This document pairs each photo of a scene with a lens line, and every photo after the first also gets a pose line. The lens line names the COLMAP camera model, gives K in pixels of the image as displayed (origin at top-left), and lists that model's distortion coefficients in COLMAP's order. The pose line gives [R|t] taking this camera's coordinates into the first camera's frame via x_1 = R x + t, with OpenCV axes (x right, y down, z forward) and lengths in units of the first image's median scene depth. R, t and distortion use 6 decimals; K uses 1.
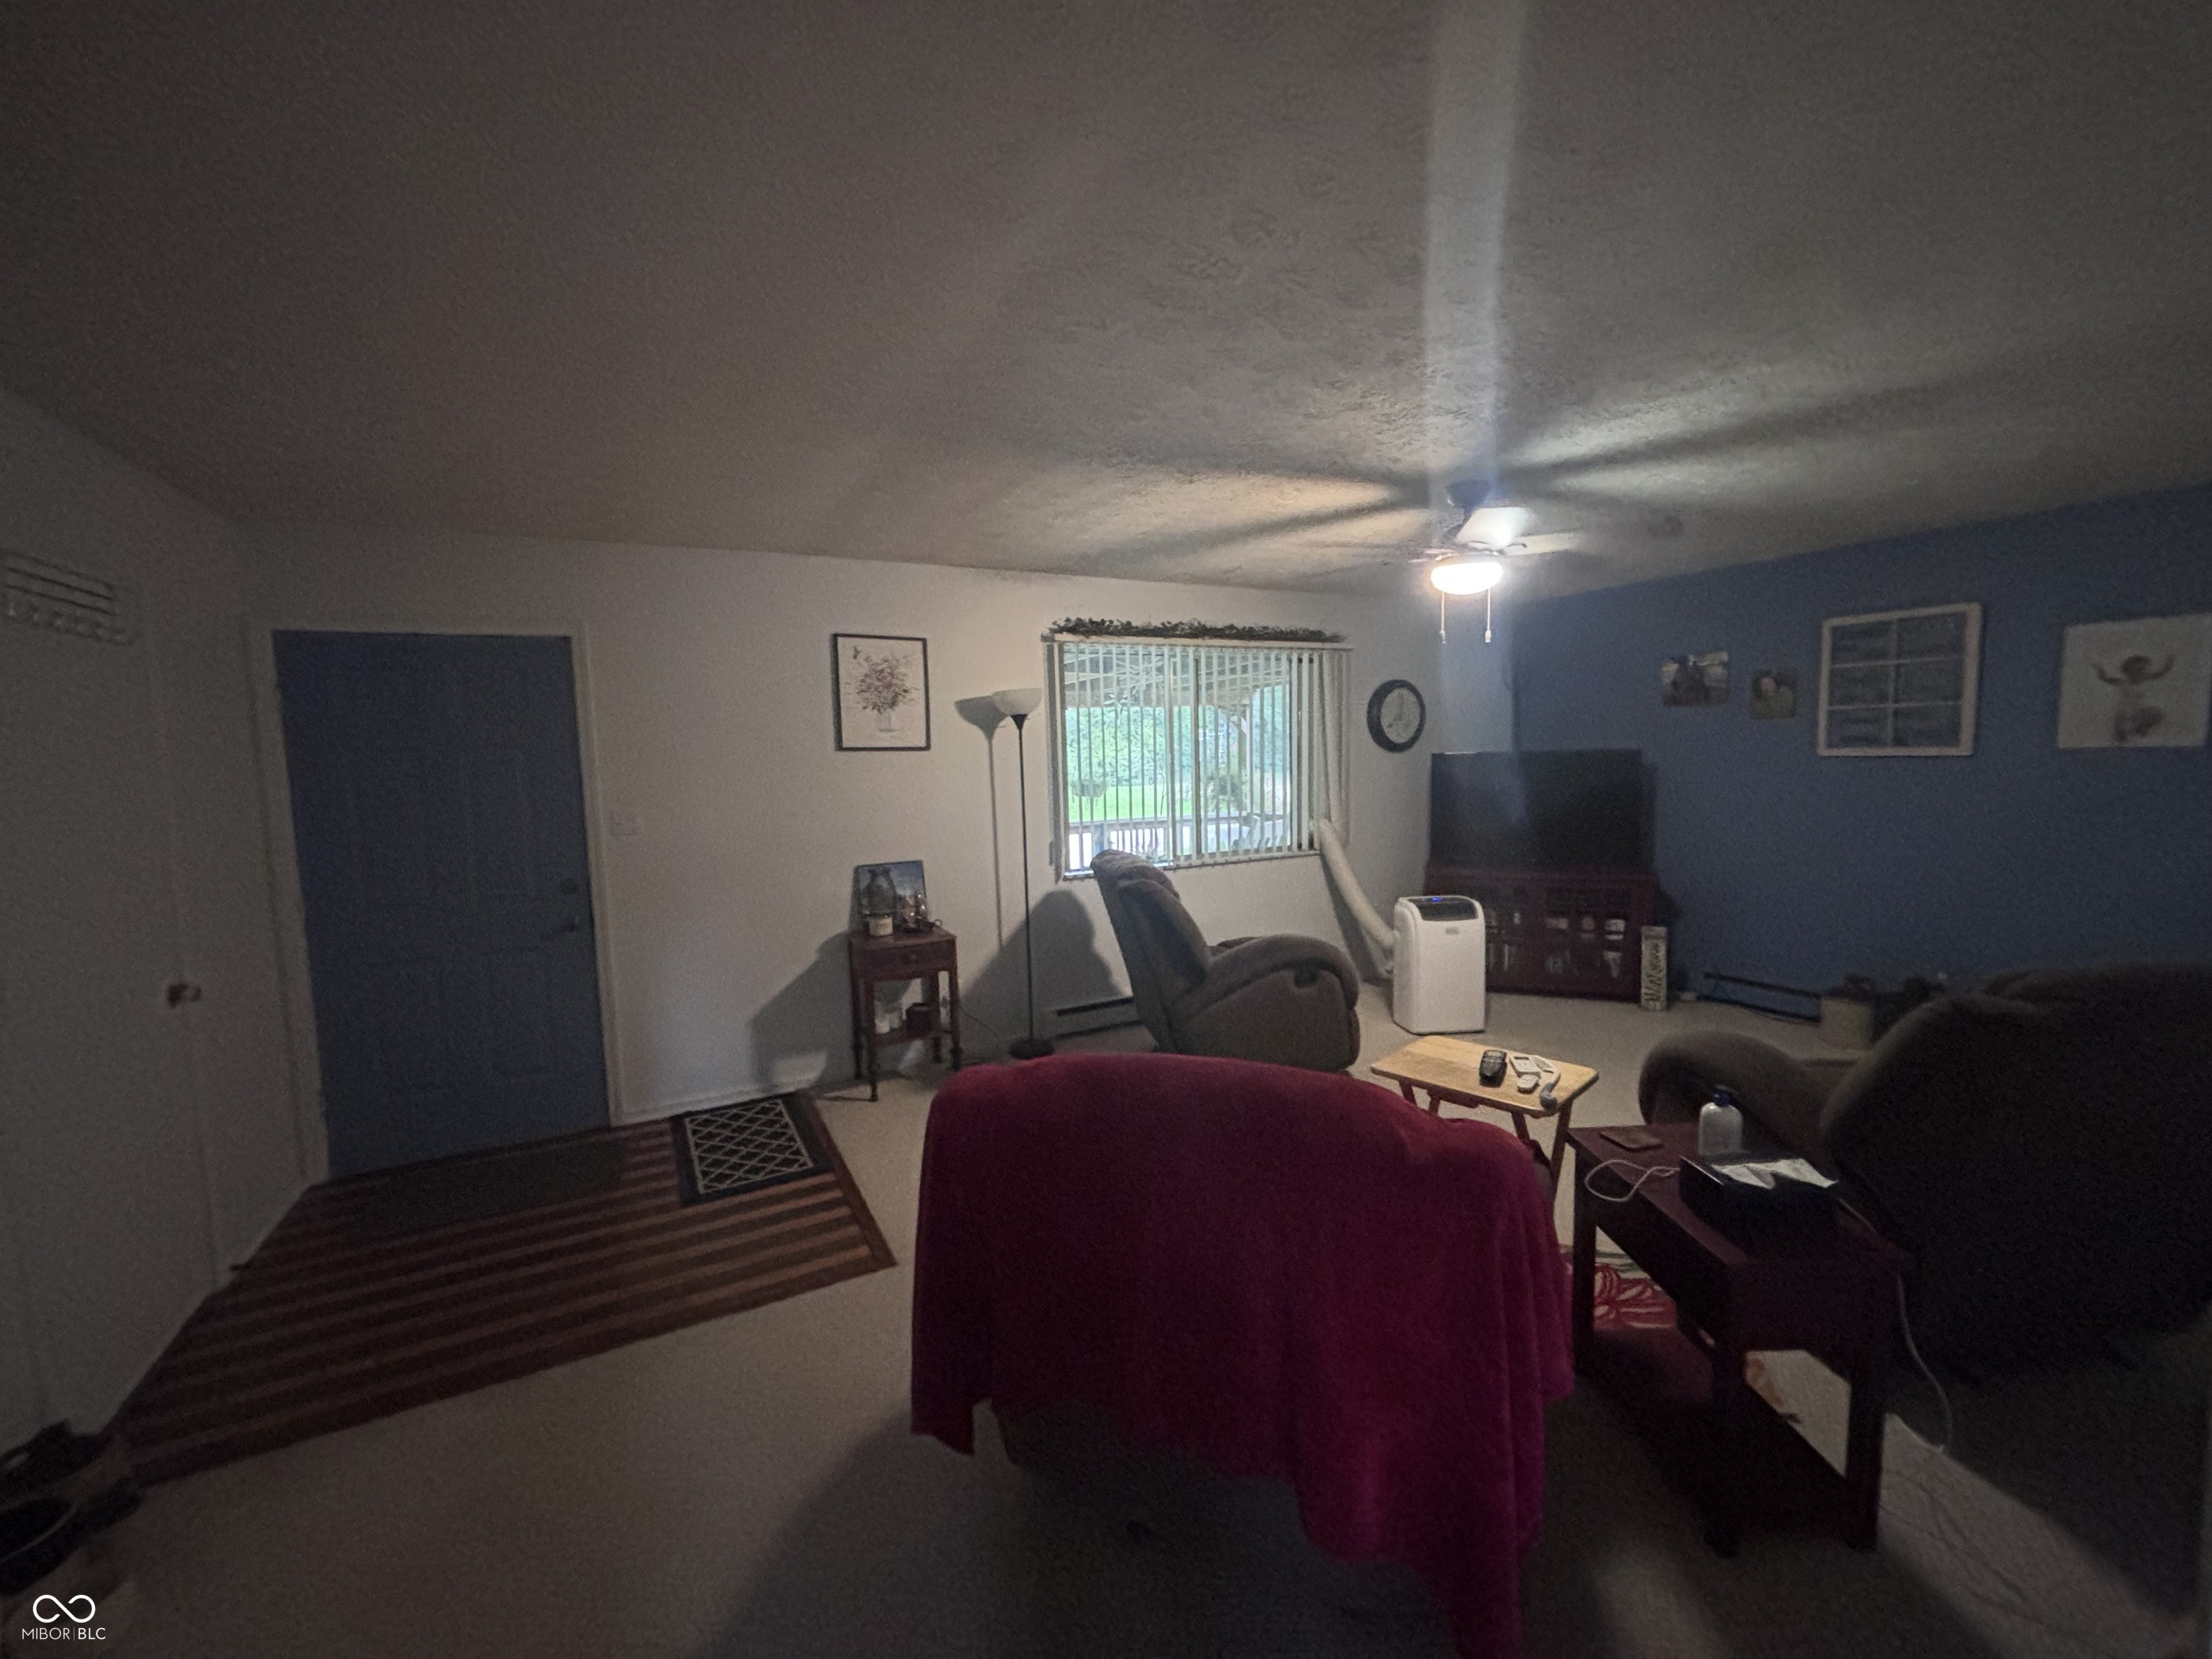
lens RADIAL K [[878.1, 0, 1106.0], [0, 878.1, 829.5], [0, 0, 1]] dist [-0.002007, -0.000169]
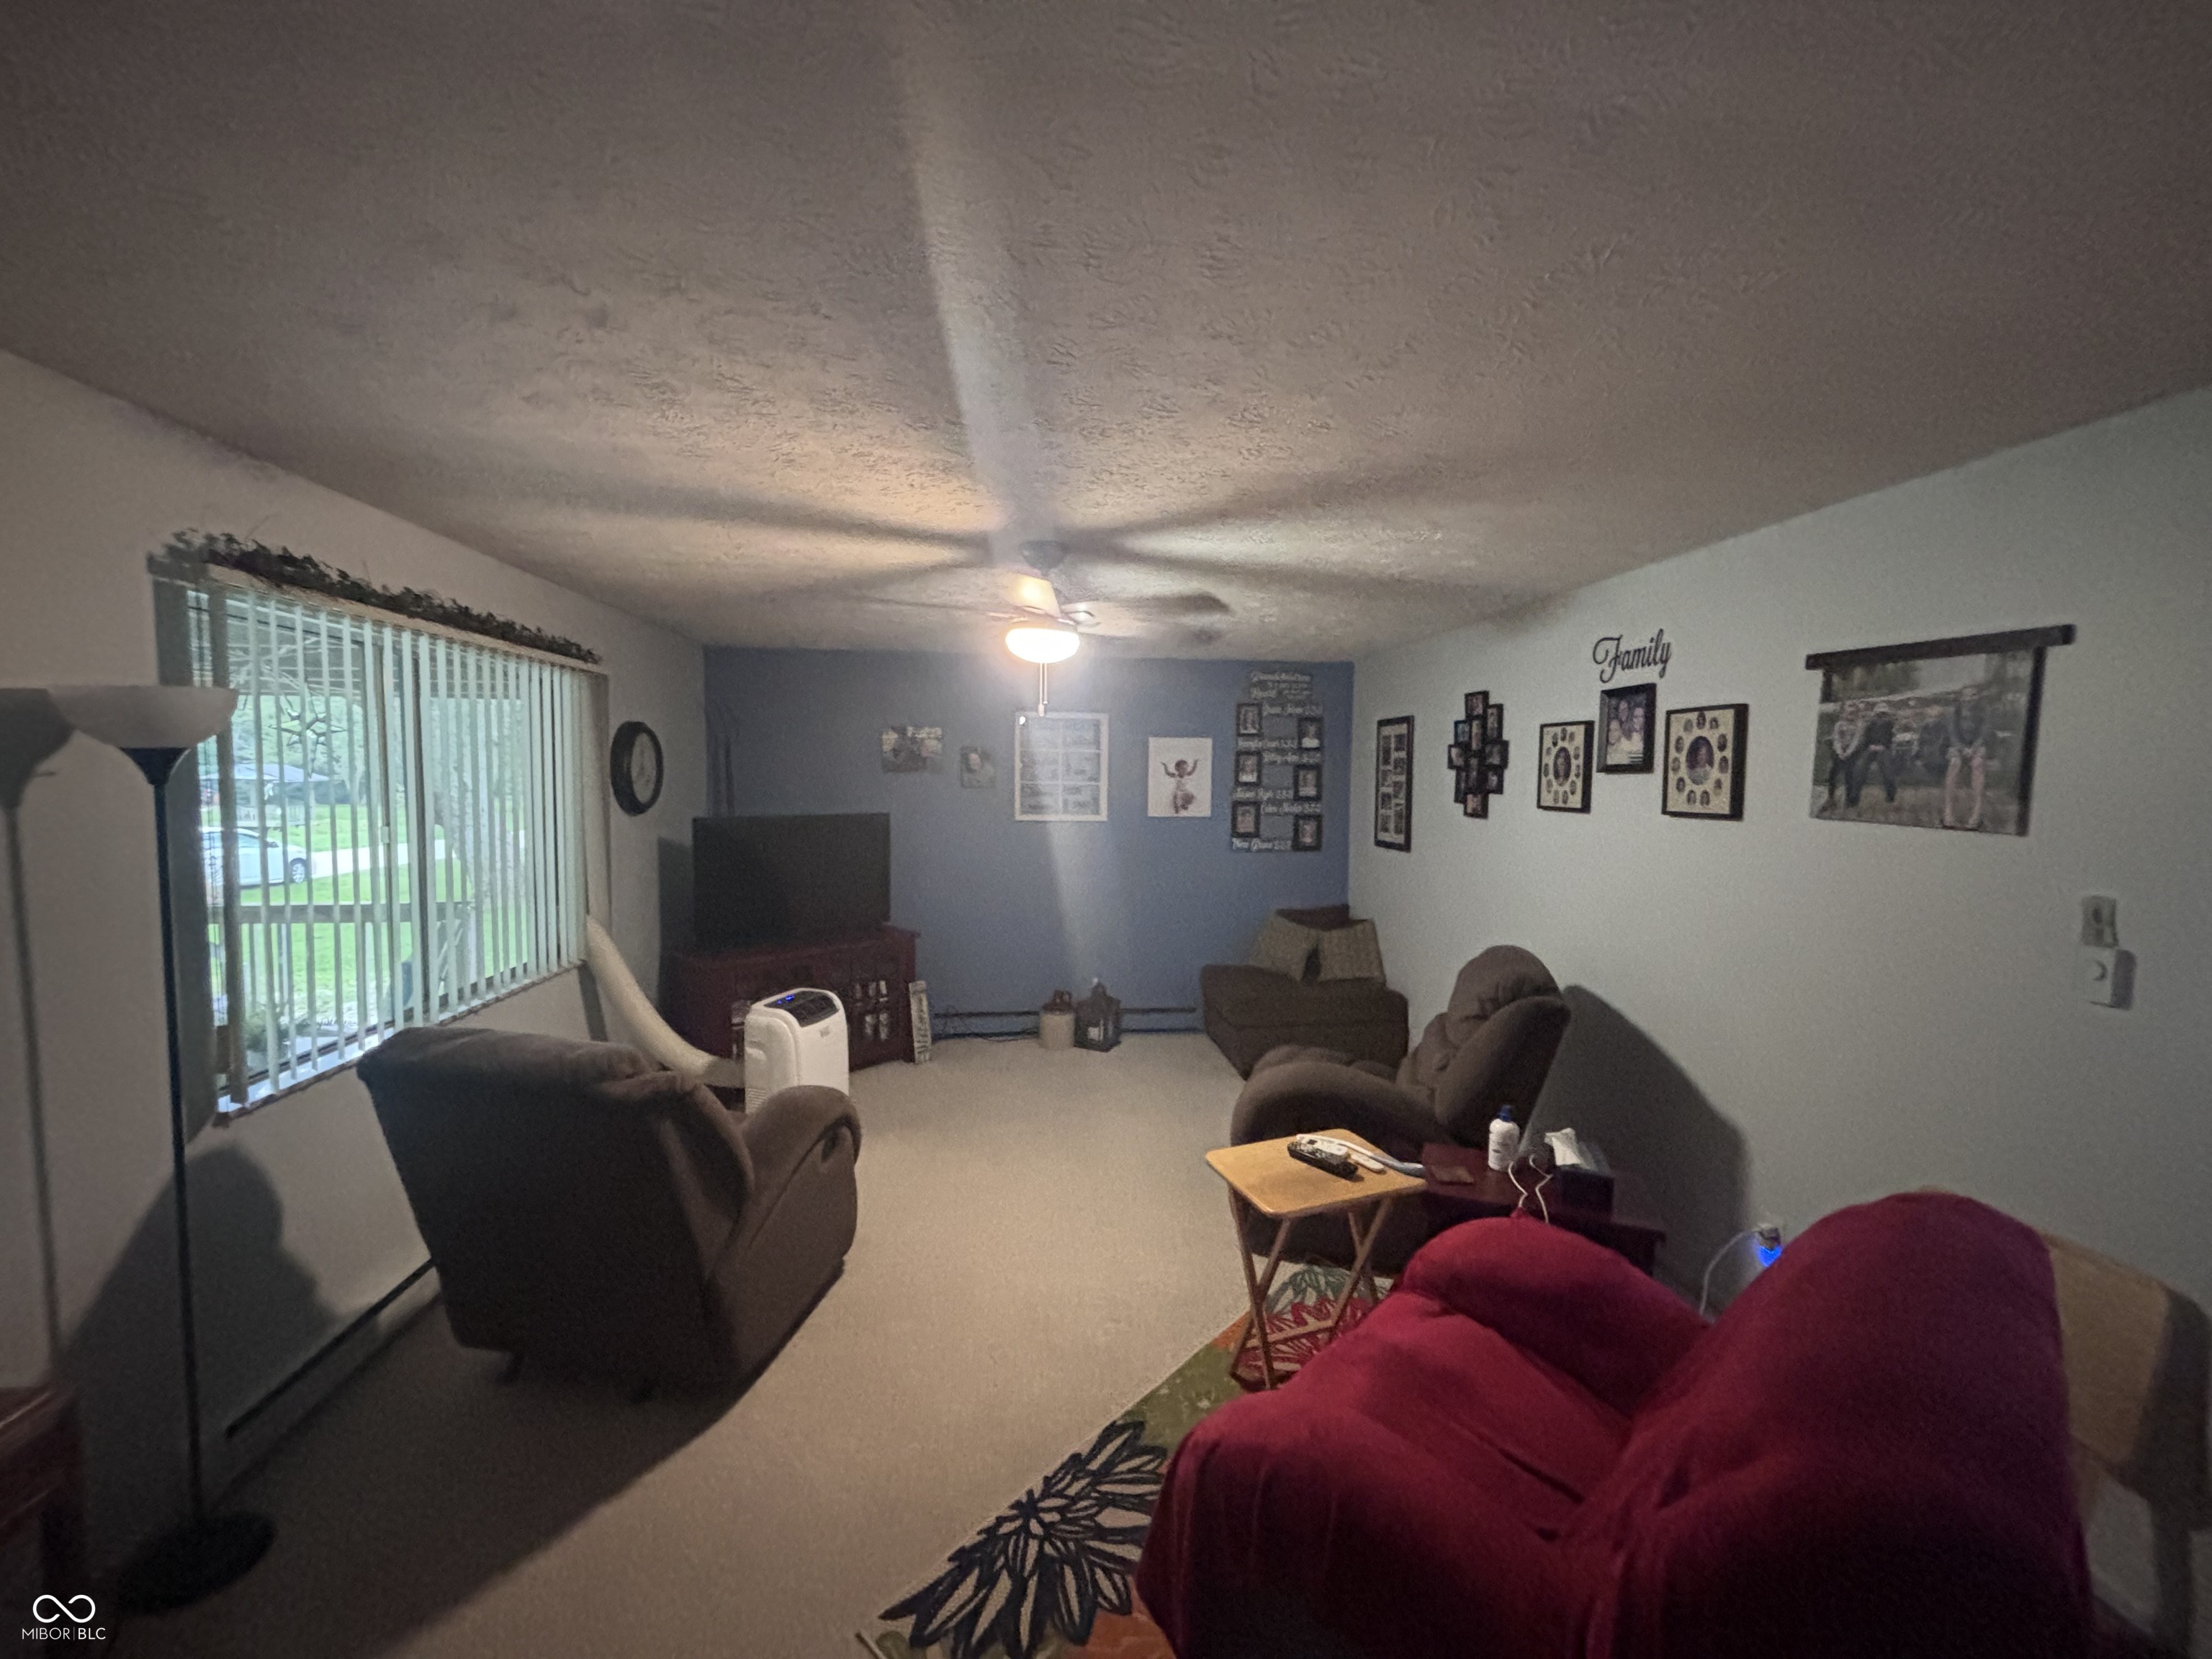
lens RADIAL K [[873.9, 0, 1106.0], [0, 873.9, 829.5], [0, 0, 1]] dist [-0.000436, -0.000089]
pose [[0.372010, -0.022635, 0.927953, -0.286977], [0.064018, 0.997948, -0.001322, -0.060903], [-0.926019, 0.059897, 0.372696, 0.423515]]
